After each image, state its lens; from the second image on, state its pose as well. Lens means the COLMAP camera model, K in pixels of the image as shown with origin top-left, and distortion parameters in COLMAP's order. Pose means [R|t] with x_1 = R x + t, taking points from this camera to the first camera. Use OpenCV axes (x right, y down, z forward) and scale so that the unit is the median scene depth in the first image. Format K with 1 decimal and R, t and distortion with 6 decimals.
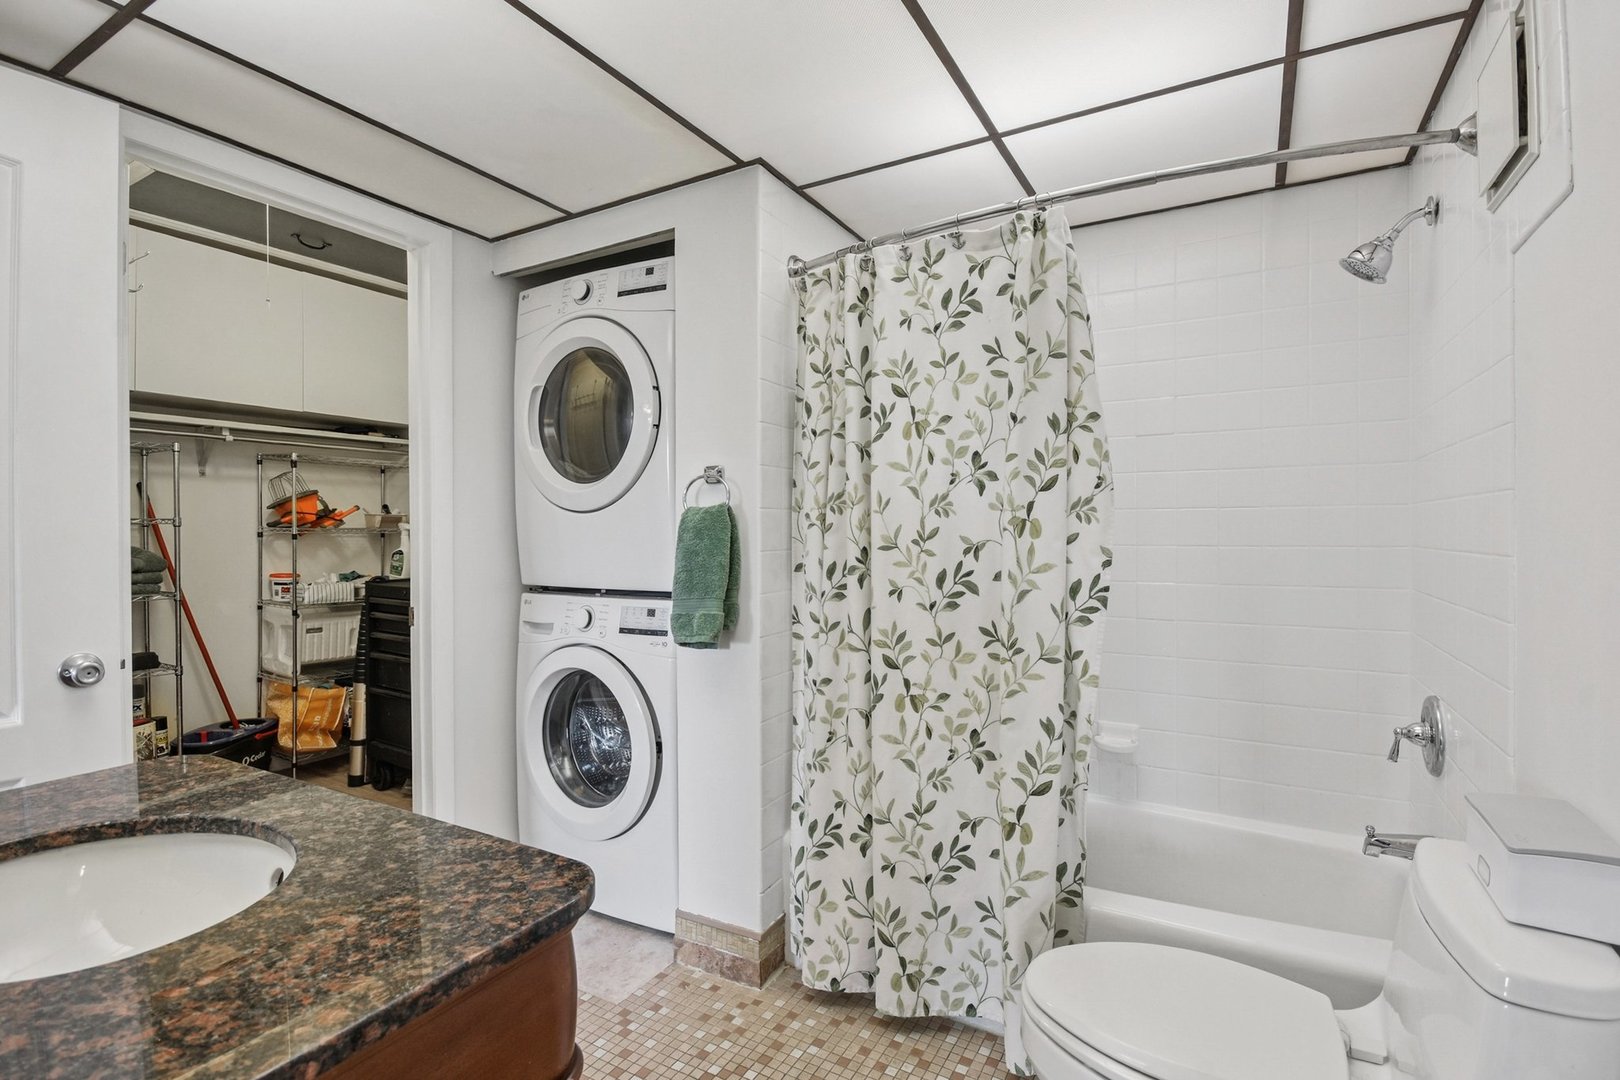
lens RADIAL K [[763.5, 0, 814.1], [0, 763.5, 547.2], [0, 0, 1]] dist [-0.001033, -0.004125]
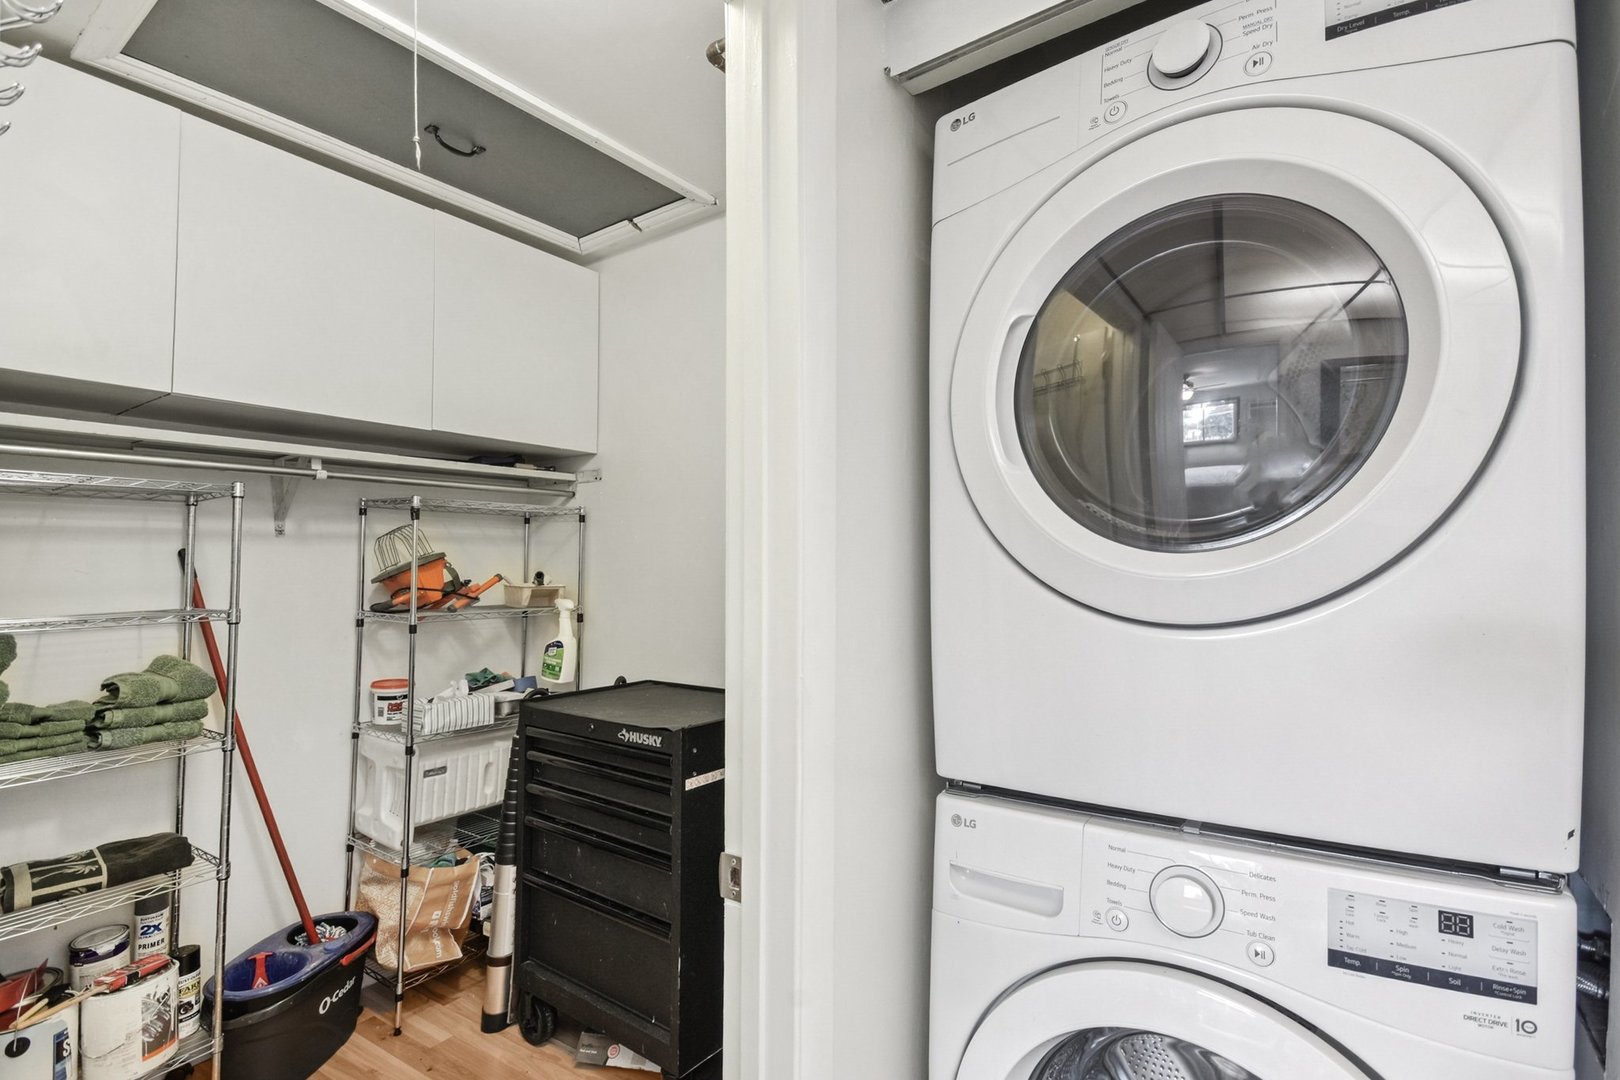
lens RADIAL K [[770.3, 0, 811.8], [0, 770.3, 530.5], [0, 0, 1]] dist [0.000557, 0.006151]
pose [[0.997607, -0.011390, -0.068193, -0.296308], [0.006520, 0.997440, -0.071215, -0.045200], [0.068830, 0.070600, 0.995127, 0.366261]]
